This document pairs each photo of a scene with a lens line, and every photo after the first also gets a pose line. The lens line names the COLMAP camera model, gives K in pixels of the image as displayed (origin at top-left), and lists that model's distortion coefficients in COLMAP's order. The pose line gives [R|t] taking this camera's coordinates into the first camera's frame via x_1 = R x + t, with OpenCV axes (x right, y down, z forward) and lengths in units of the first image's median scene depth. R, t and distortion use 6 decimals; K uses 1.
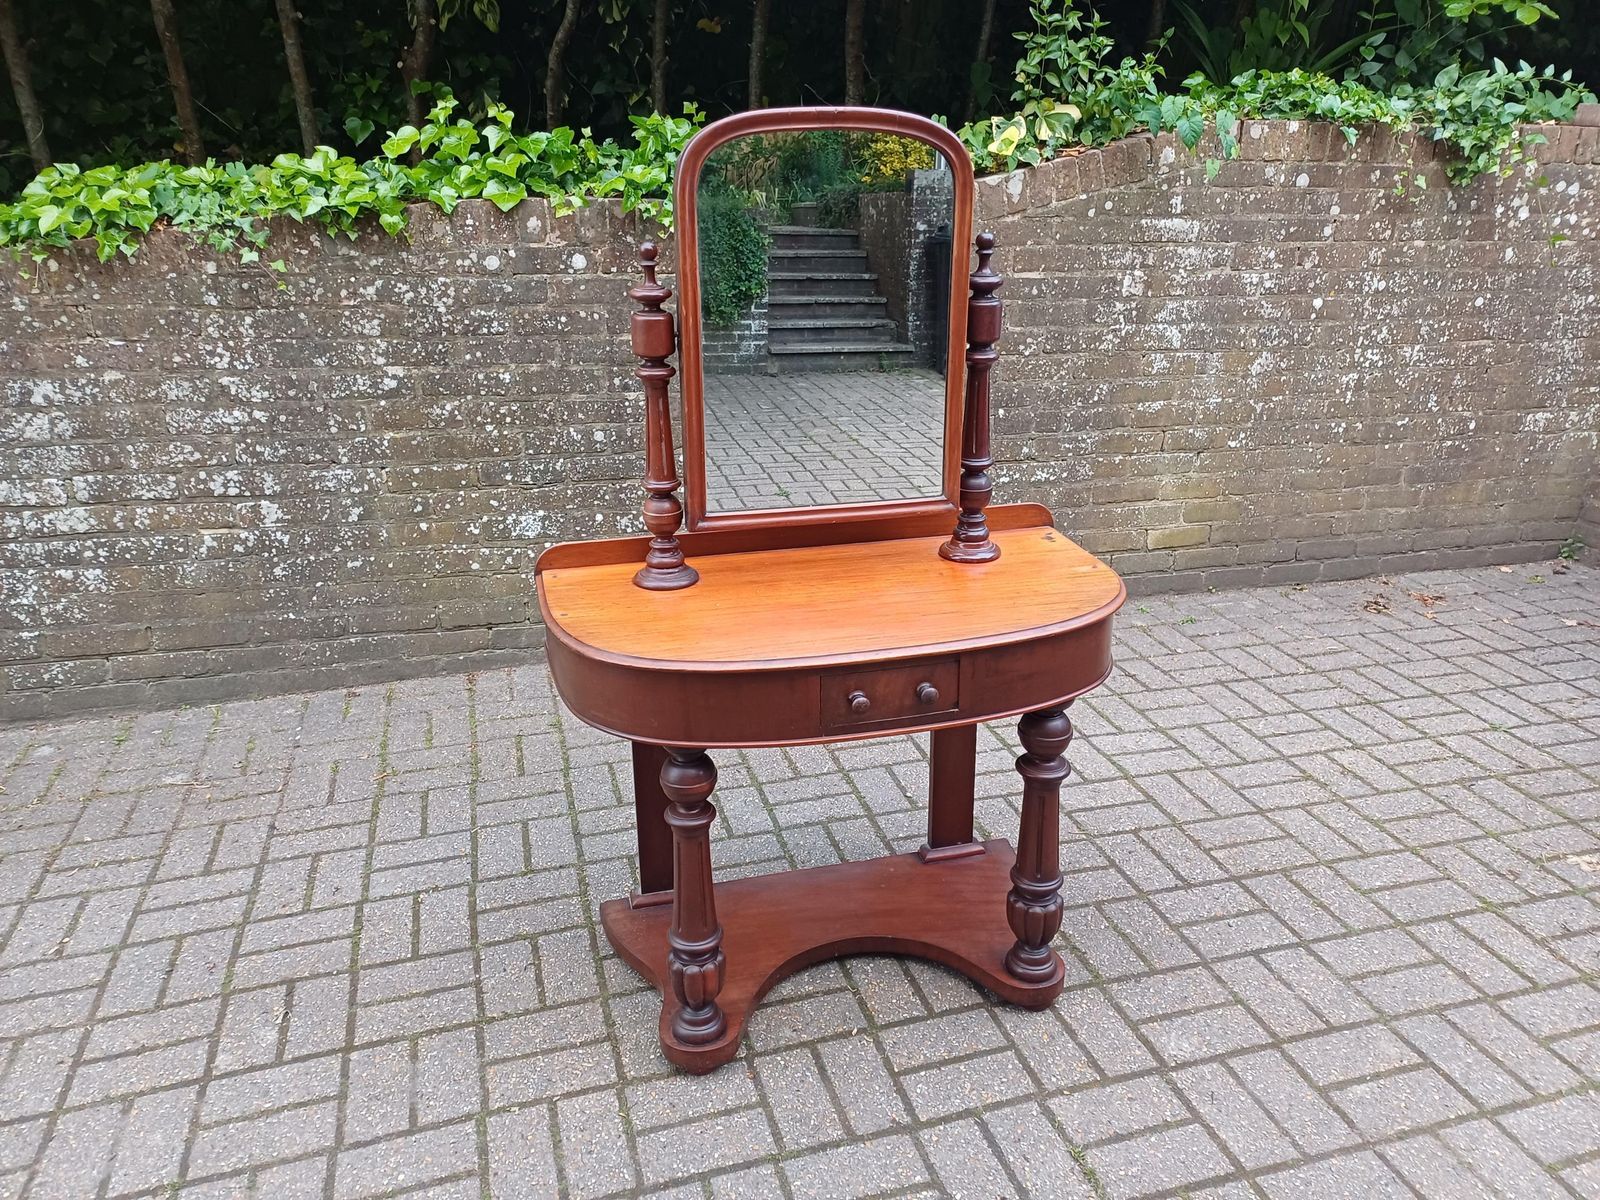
lens RADIAL K [[1190.6, 0, 800.8], [0, 1190.6, 597.3], [0, 0, 1]] dist [0.052592, -0.049919]
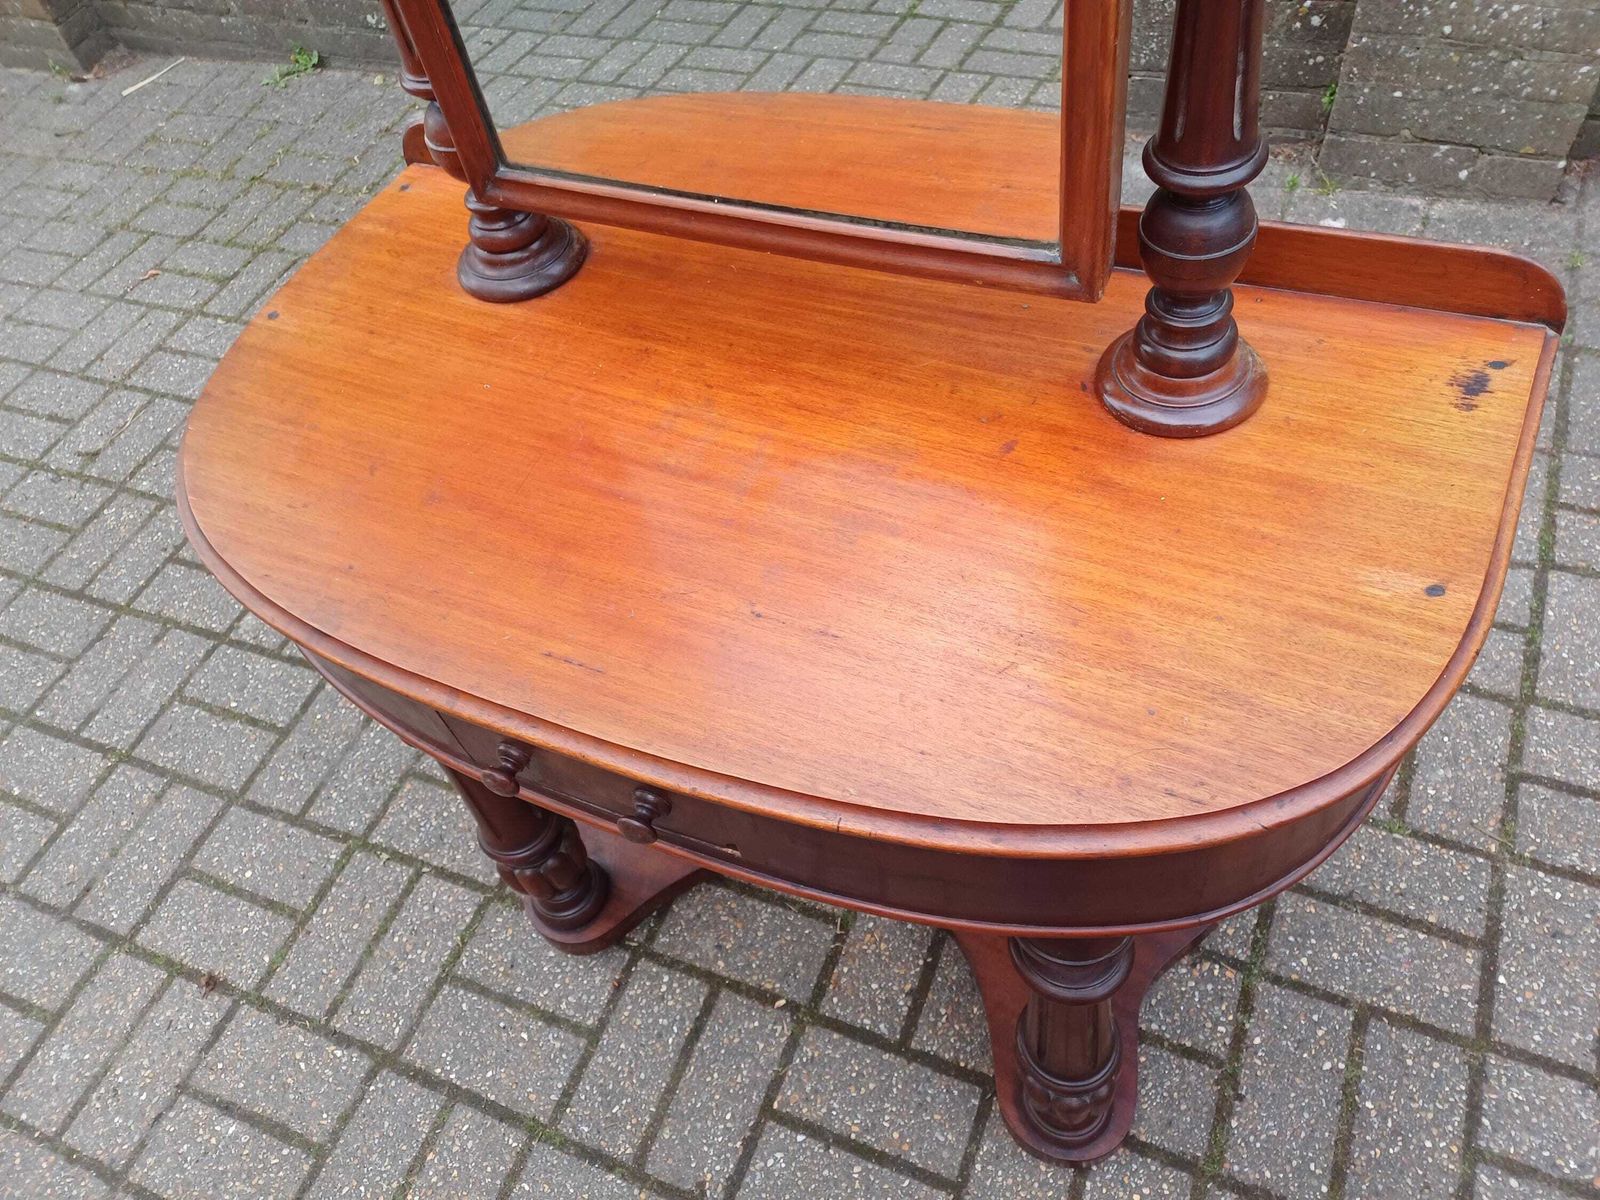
lens RADIAL K [[1170.3, 0, 805.1], [0, 1170.3, 598.4], [0, 0, 1]] dist [0.063037, -0.045790]
pose [[0.764255, 0.431799, -0.479025, 0.184813], [-0.082740, 0.802283, 0.591181, -0.137001], [0.639585, -0.412178, 0.648876, 0.464335]]
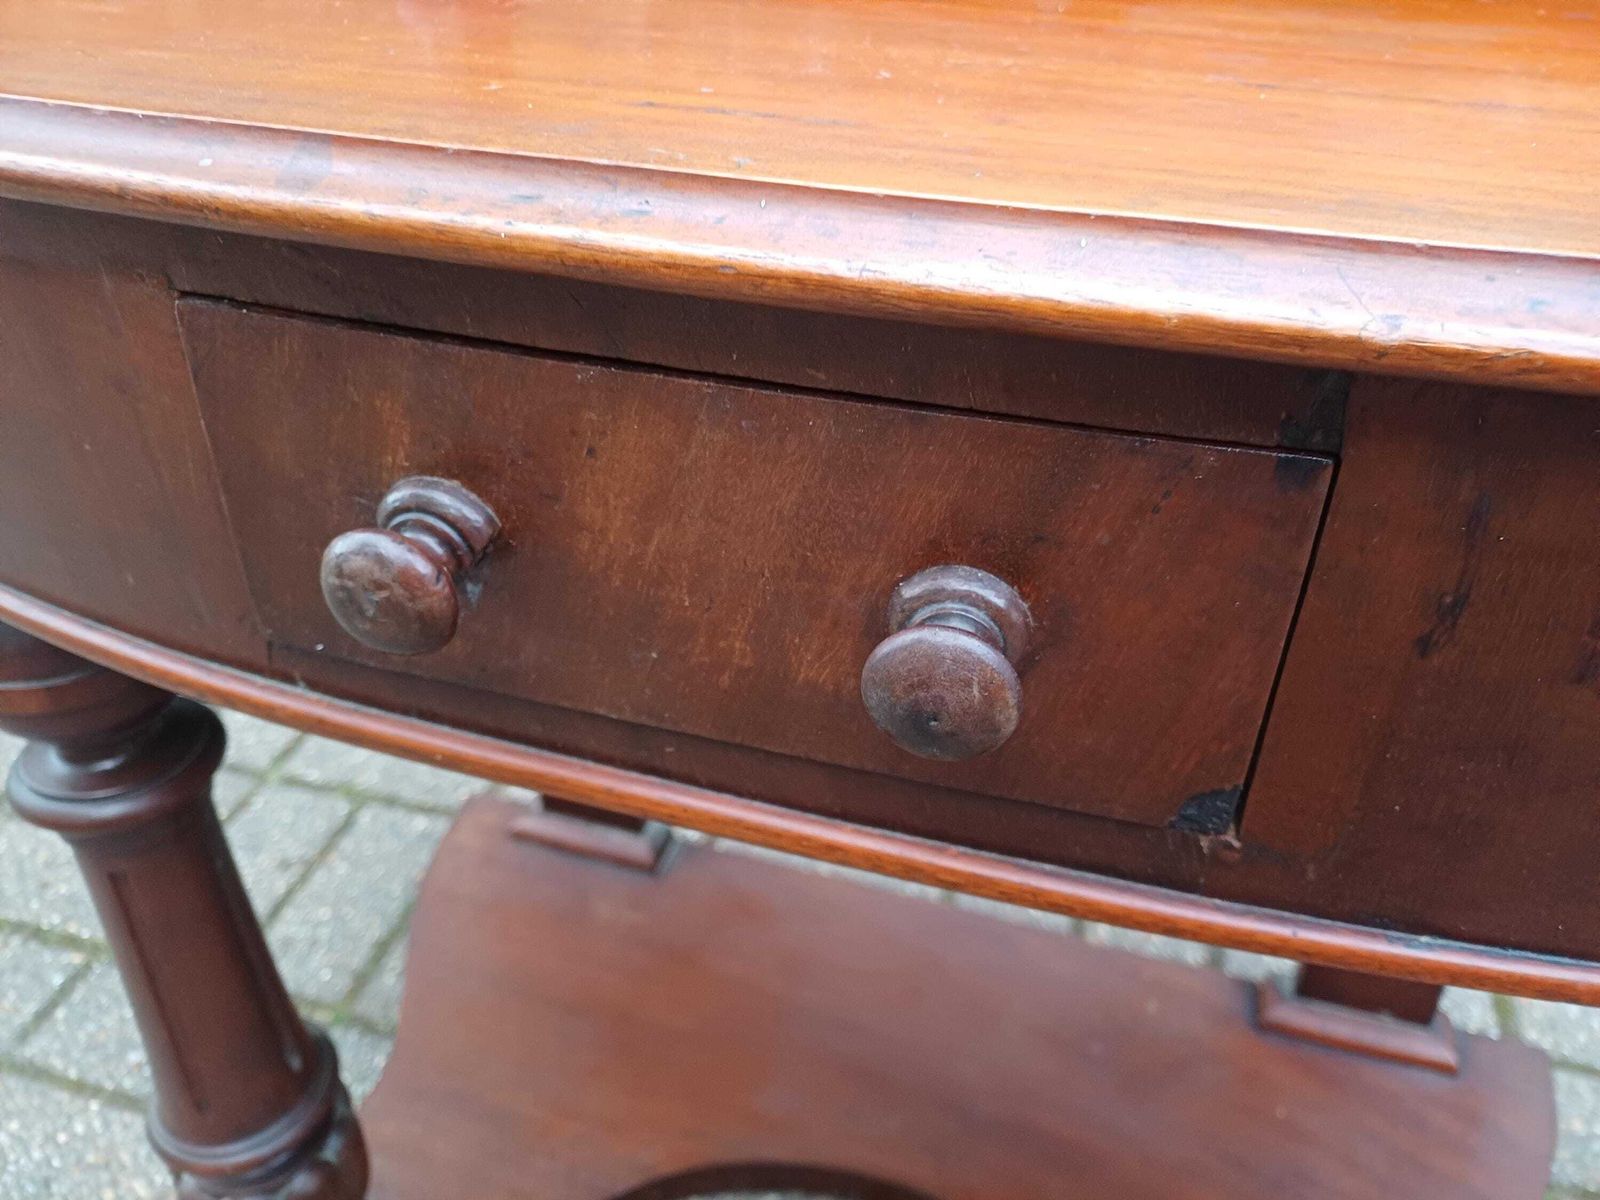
lens RADIAL K [[1220.5, 0, 800.1], [0, 1220.5, 593.5], [0, 0, 1]] dist [-0.012677, -0.002199]
pose [[0.851594, 0.312022, -0.421224, 0.081927], [-0.208561, 0.938891, 0.273836, 0.026988], [0.480926, -0.145346, 0.864630, 0.517744]]
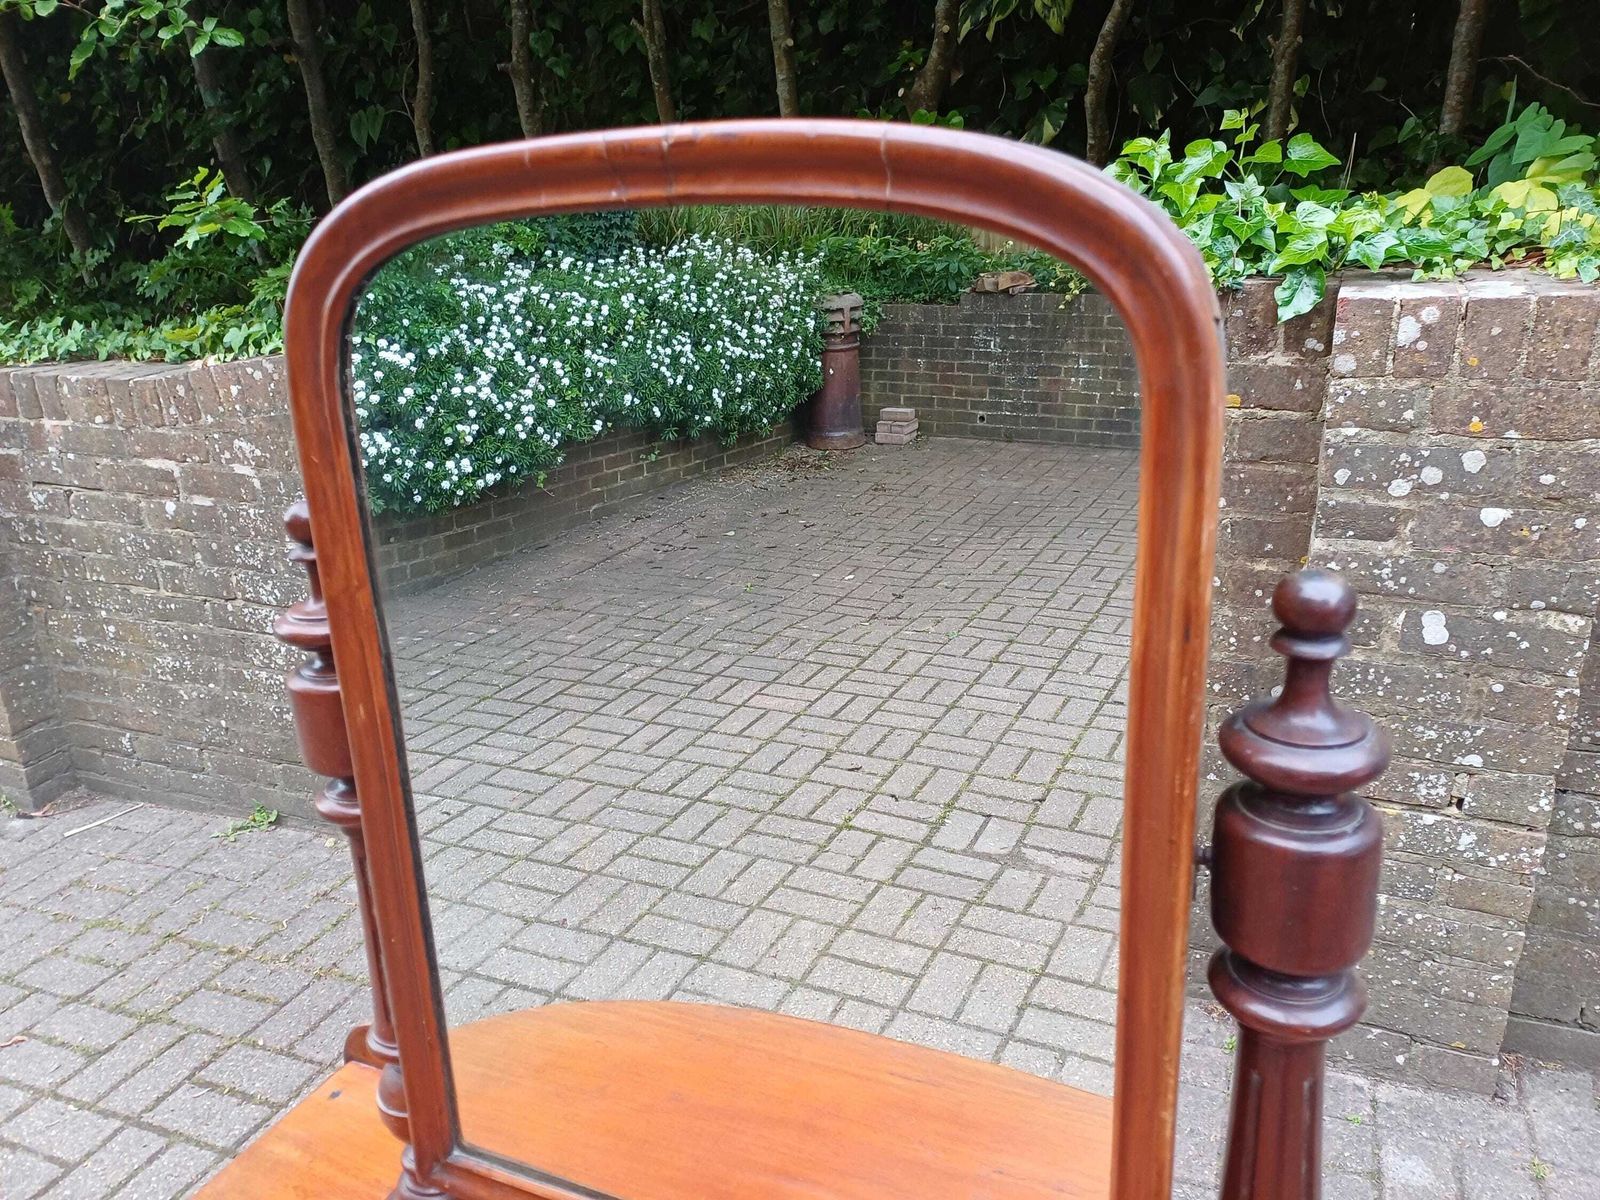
lens RADIAL K [[1170.3, 0, 805.4], [0, 1170.3, 606.2], [0, 0, 1]] dist [0.063037, -0.045790]
pose [[0.784186, 0.171453, -0.596369, 0.139356], [-0.175496, 0.983113, 0.051875, -0.188460], [0.595192, 0.063981, 0.801033, 0.477242]]
